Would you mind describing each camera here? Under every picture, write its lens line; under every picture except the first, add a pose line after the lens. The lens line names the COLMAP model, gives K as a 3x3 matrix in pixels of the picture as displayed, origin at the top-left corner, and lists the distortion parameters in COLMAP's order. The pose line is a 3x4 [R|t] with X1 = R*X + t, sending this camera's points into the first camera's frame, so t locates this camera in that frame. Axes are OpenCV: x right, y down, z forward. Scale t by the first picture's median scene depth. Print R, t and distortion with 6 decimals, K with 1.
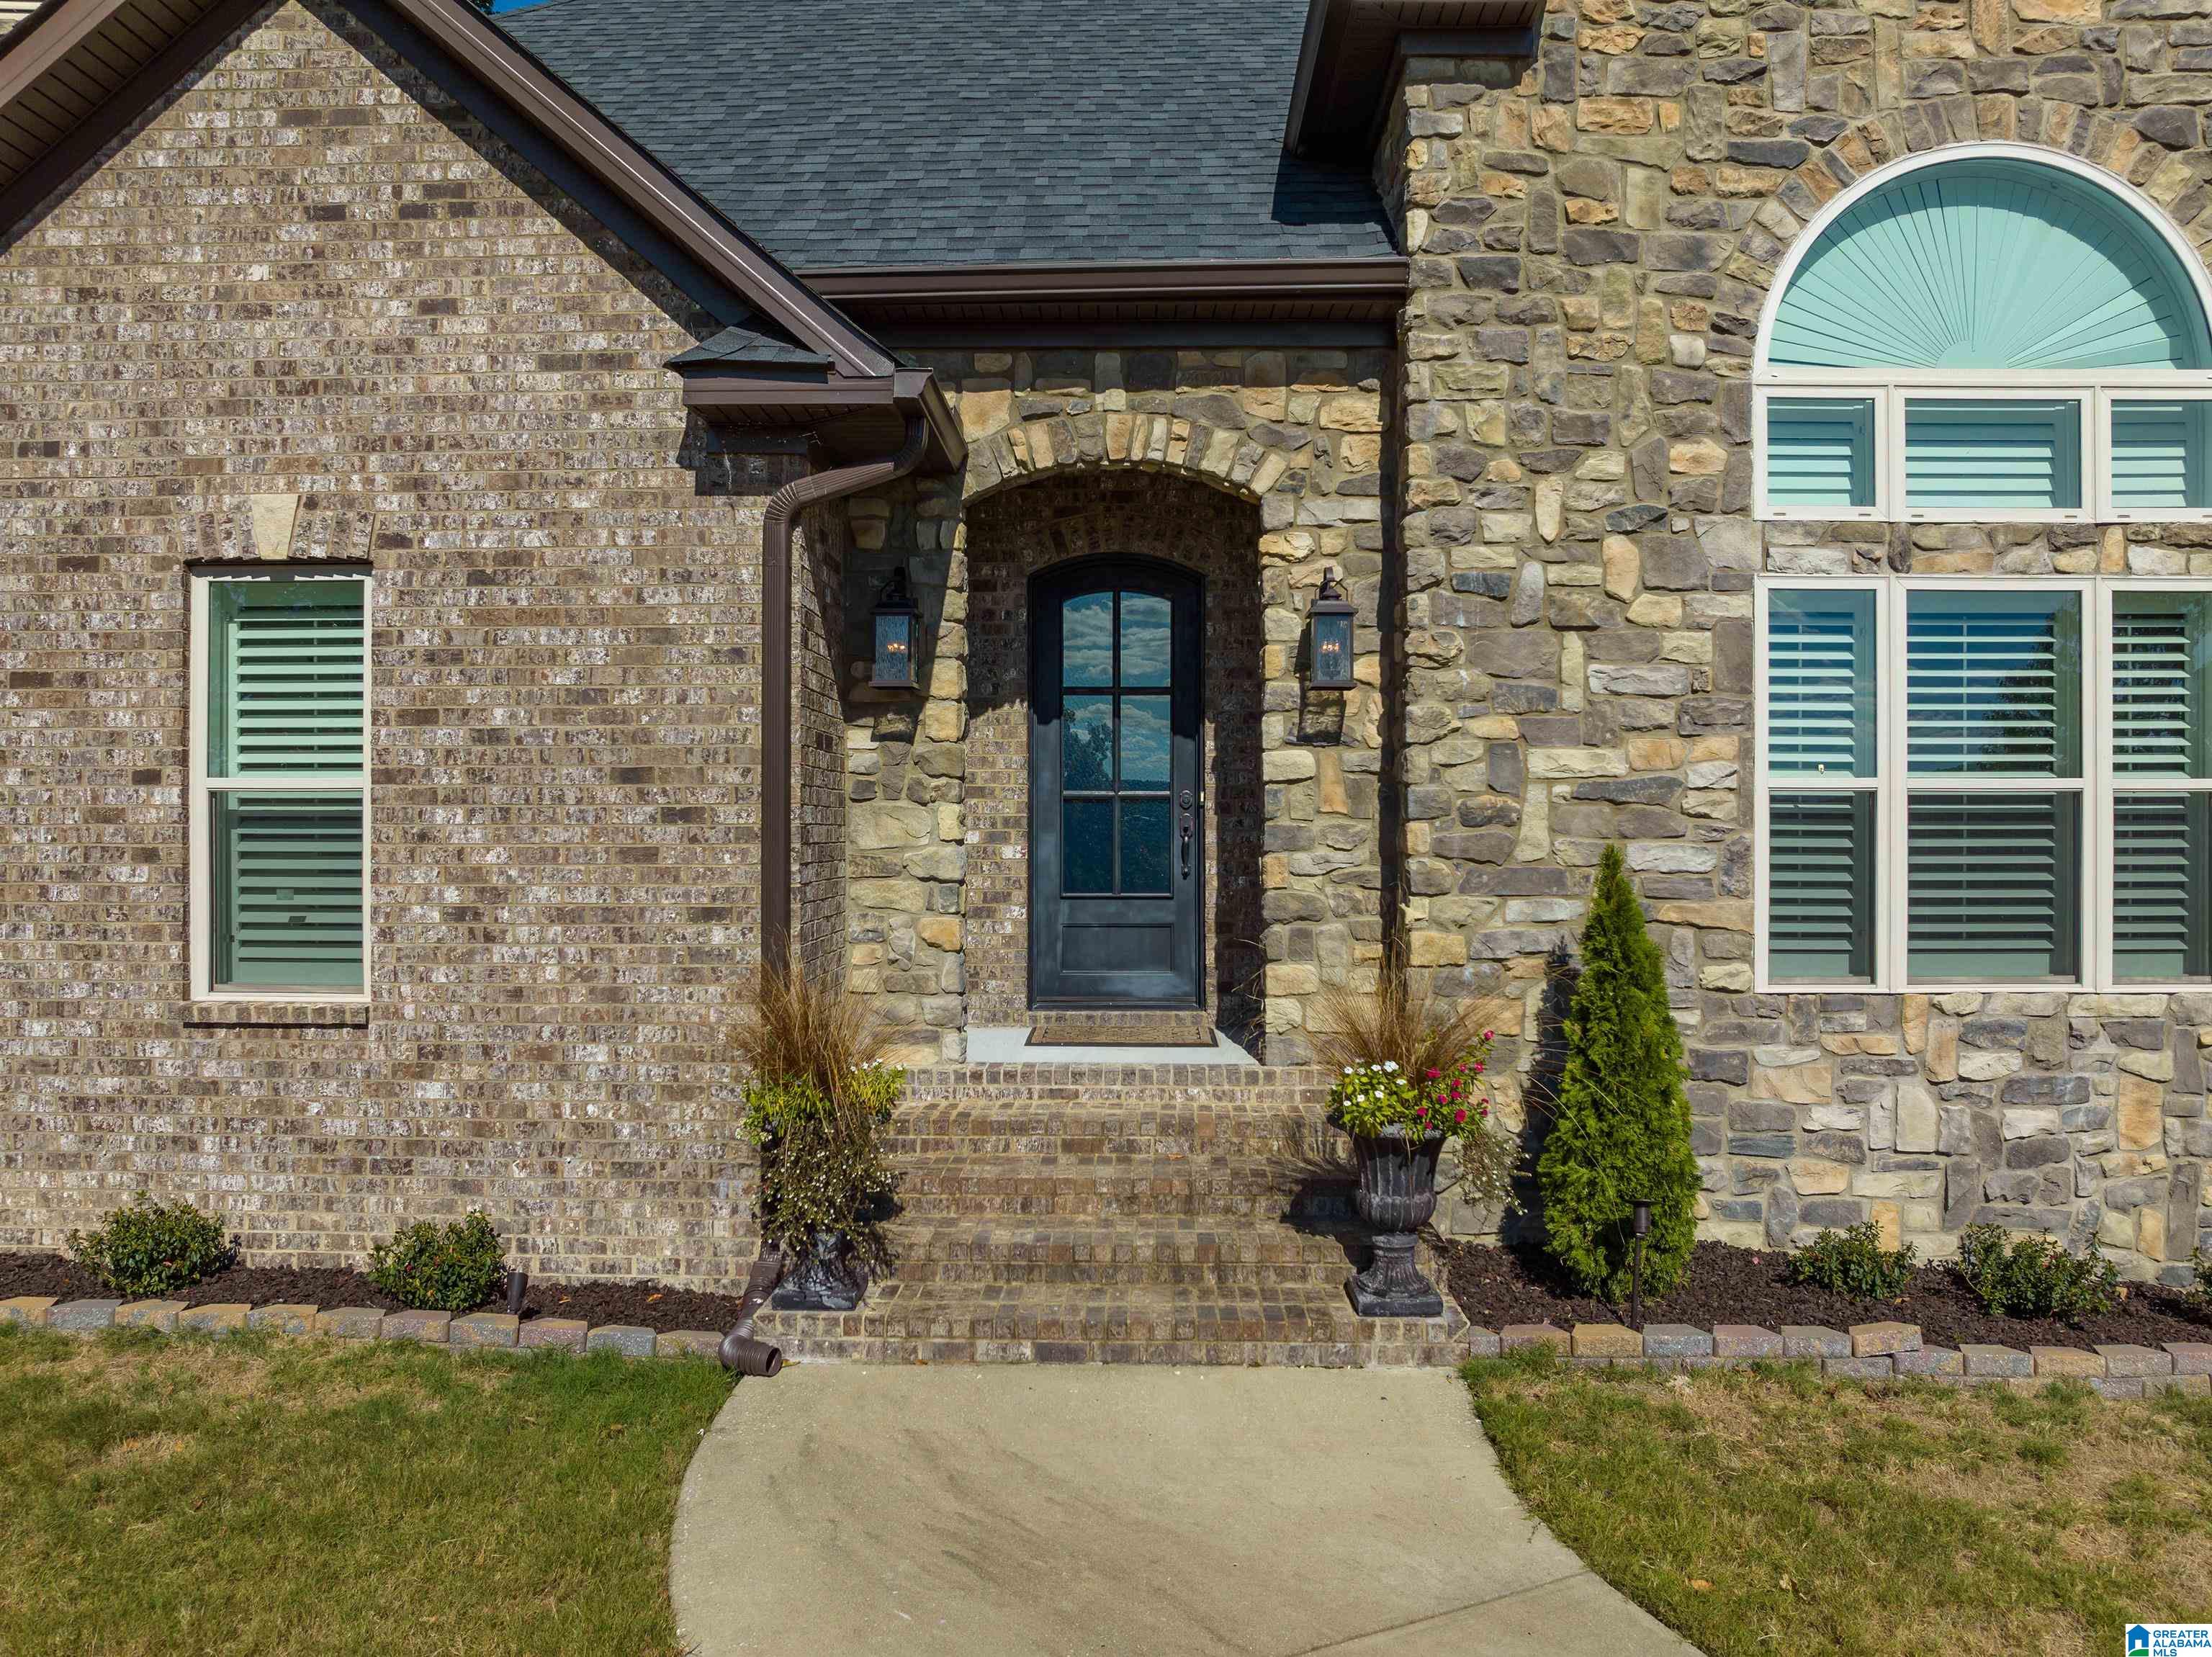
lens RADIAL K [[1568.5, 0, 1107.0], [0, 1568.5, 754.5], [0, 0, 1]] dist [-0.048658, 0.009601]
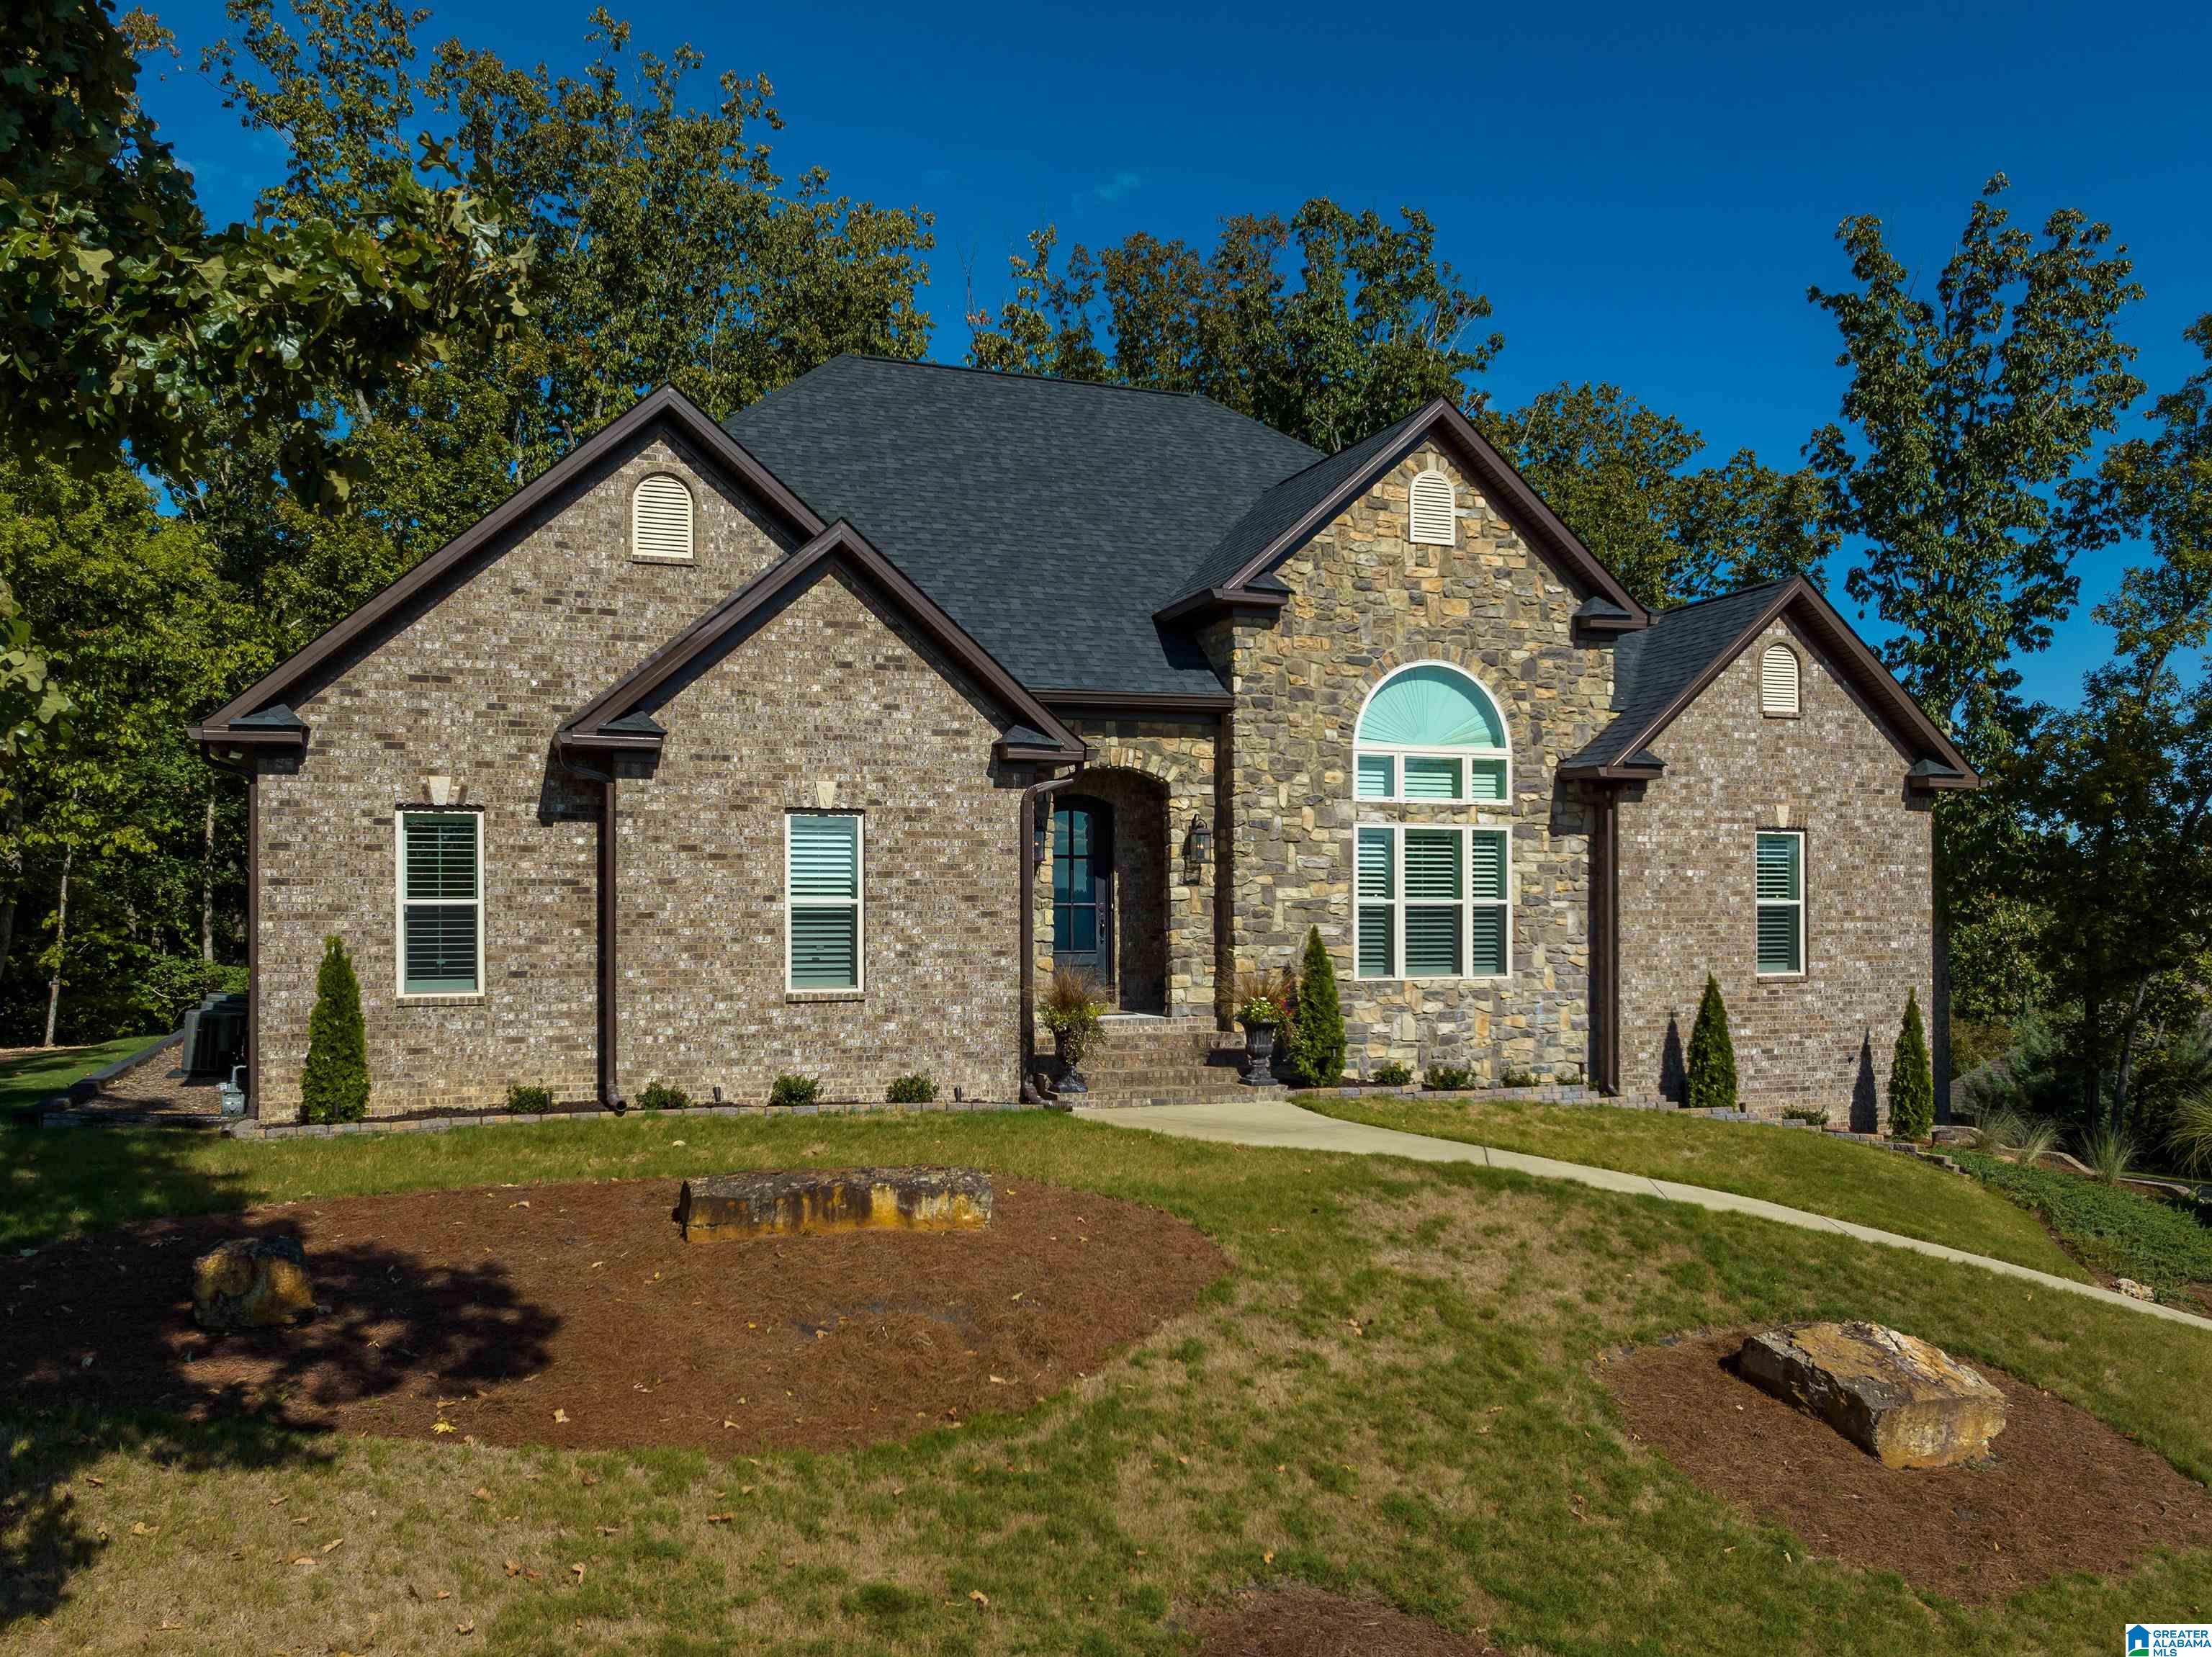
lens RADIAL K [[1568.5, 0, 1107.0], [0, 1568.5, 754.5], [0, 0, 1]] dist [-0.048658, 0.009601]
pose [[0.934497, 0.034804, 0.354267, -0.933992], [-0.012130, 0.997744, -0.066023, -0.050495], [-0.355765, 0.057401, 0.932811, -1.356812]]
